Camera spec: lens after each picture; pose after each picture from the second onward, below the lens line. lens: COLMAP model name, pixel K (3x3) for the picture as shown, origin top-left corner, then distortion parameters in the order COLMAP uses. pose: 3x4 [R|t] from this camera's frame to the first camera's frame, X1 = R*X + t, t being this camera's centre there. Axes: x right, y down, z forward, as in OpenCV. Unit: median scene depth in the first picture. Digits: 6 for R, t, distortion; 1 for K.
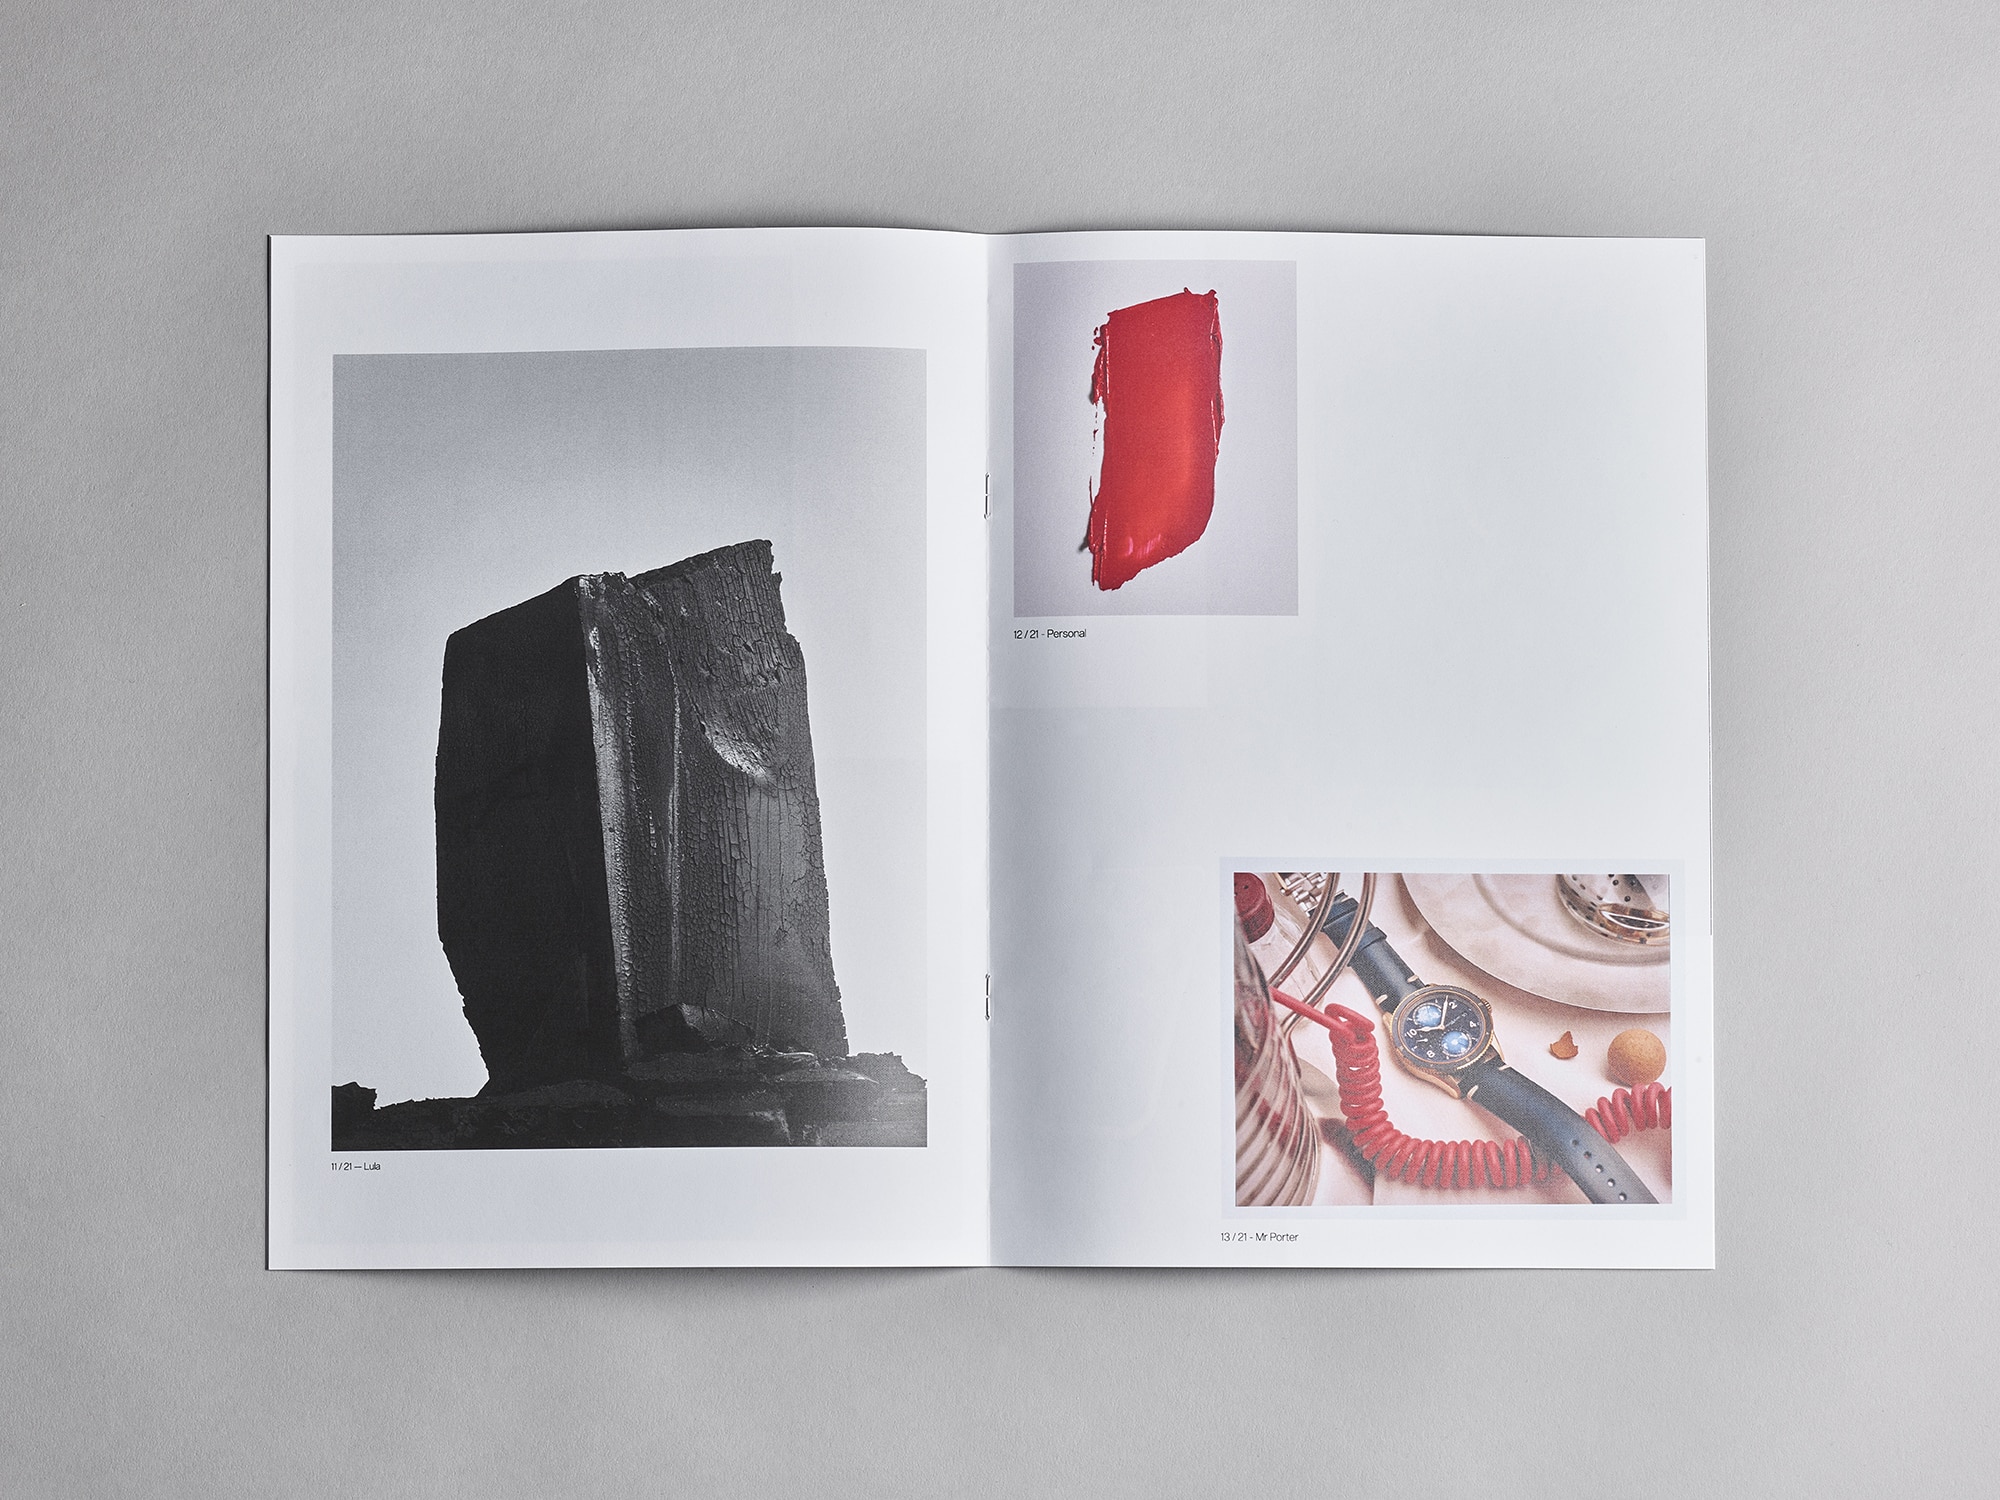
lens RADIAL K [[6764.3, 0, 999.9], [0, 6764.3, 743.2], [0, 0, 1]] dist [-0.201131, 0.000000]
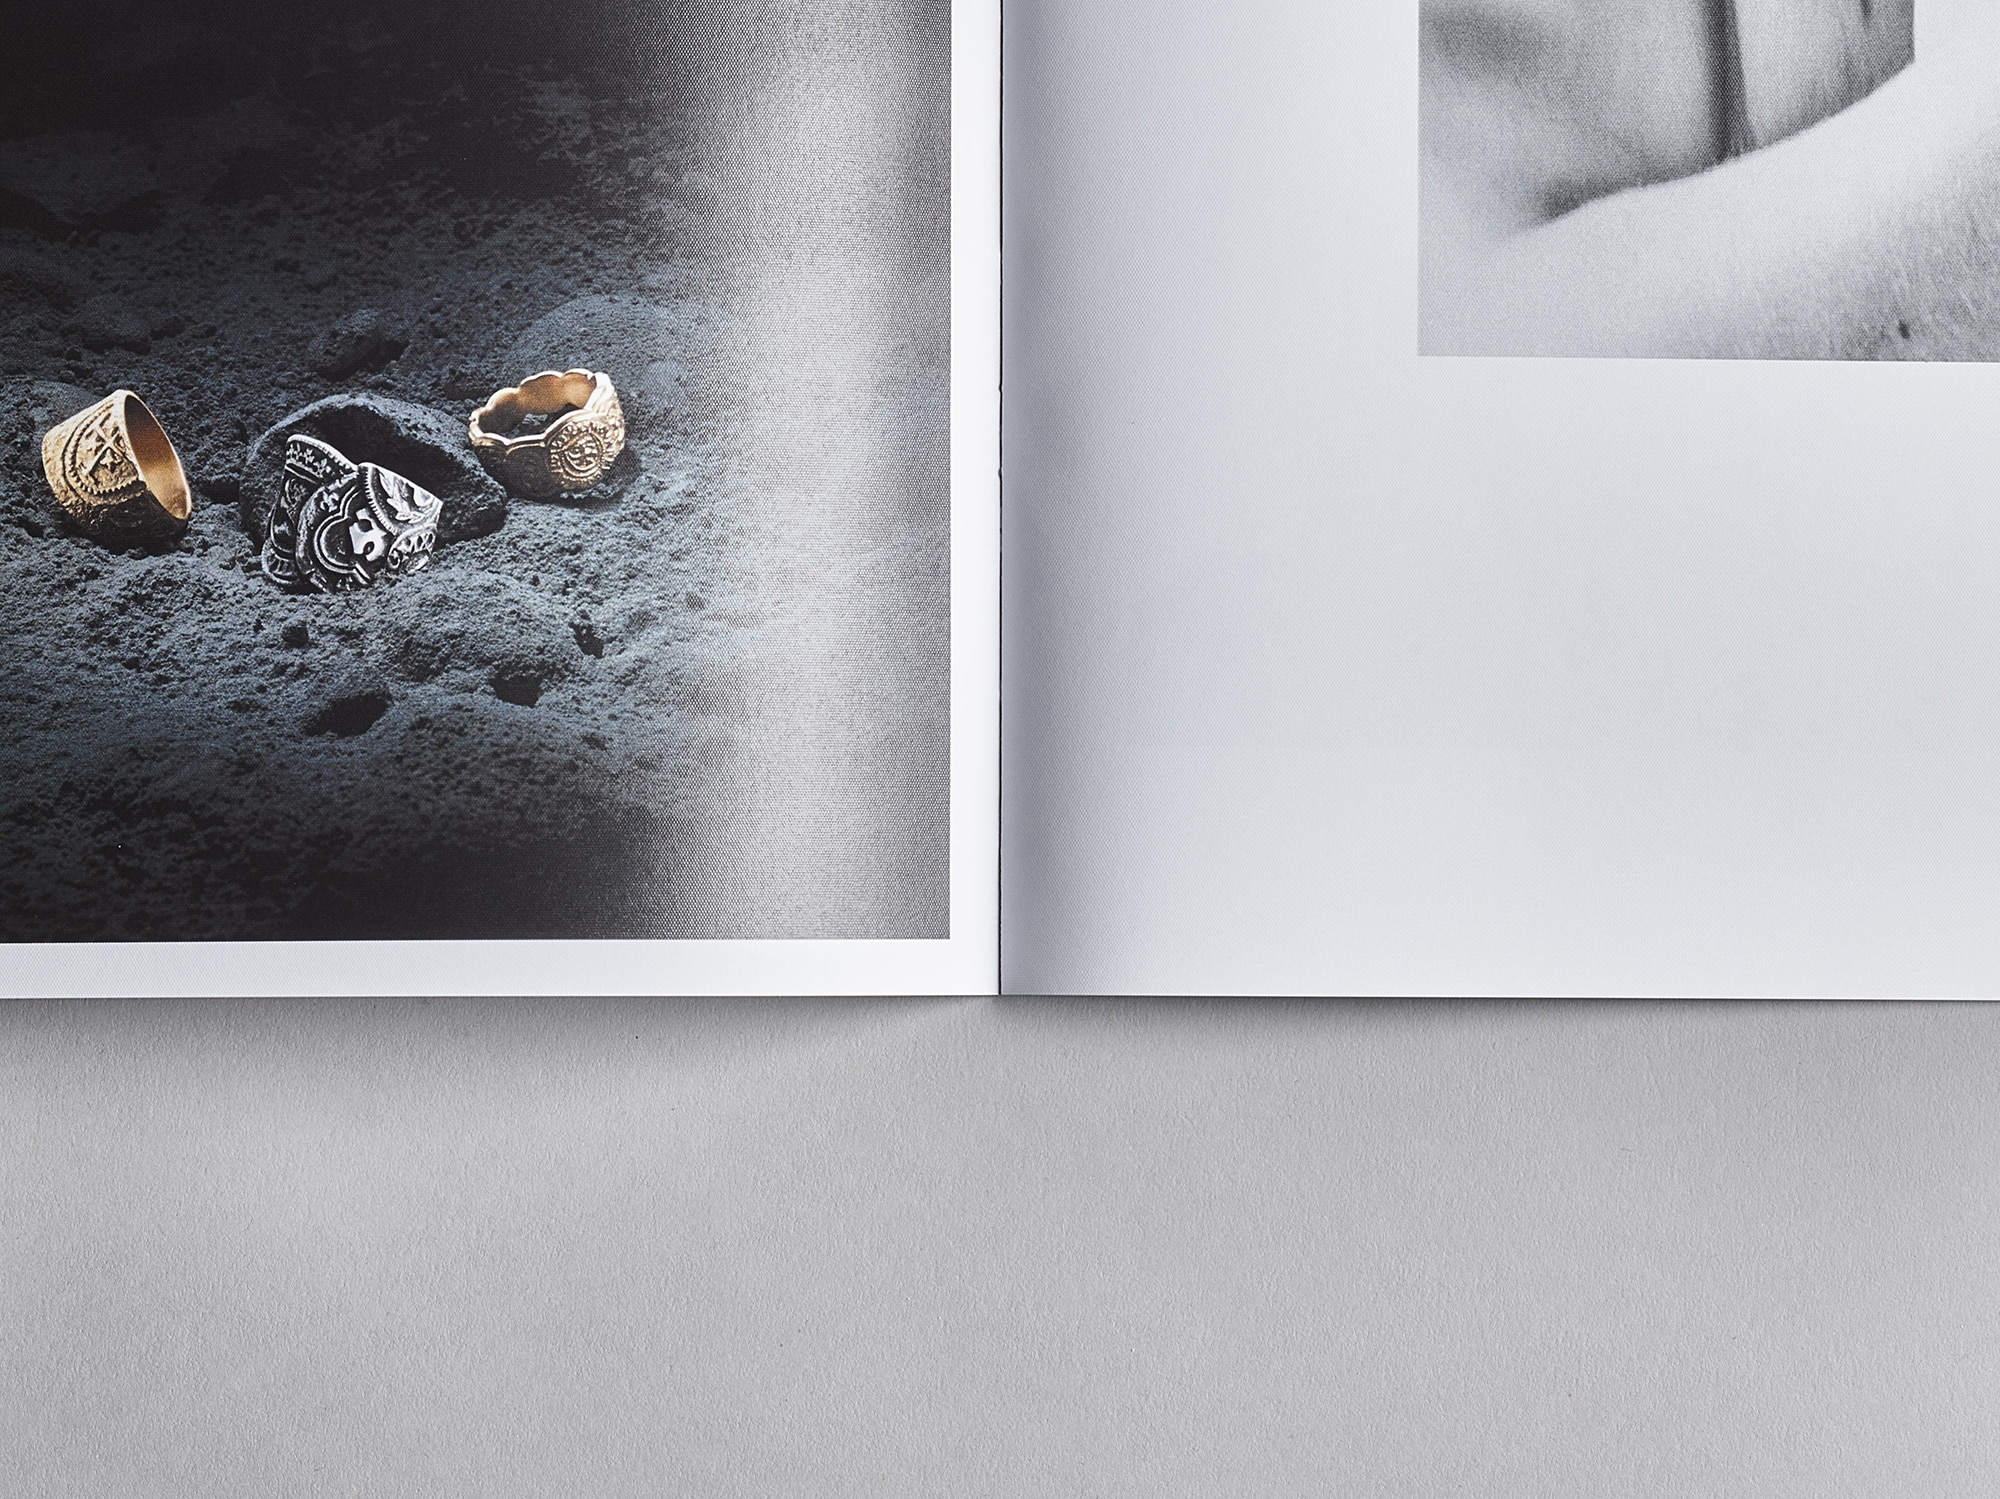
lens RADIAL K [[6764.3, 0, 999.7], [0, 6764.3, 748.9], [0, 0, 1]] dist [-0.201131, 0.000000]
pose [[0.996190, 0.006431, 0.086976, -0.226888], [-0.010134, 0.999058, 0.042200, 0.204165], [-0.086622, -0.042921, 0.995316, 2.696805]]
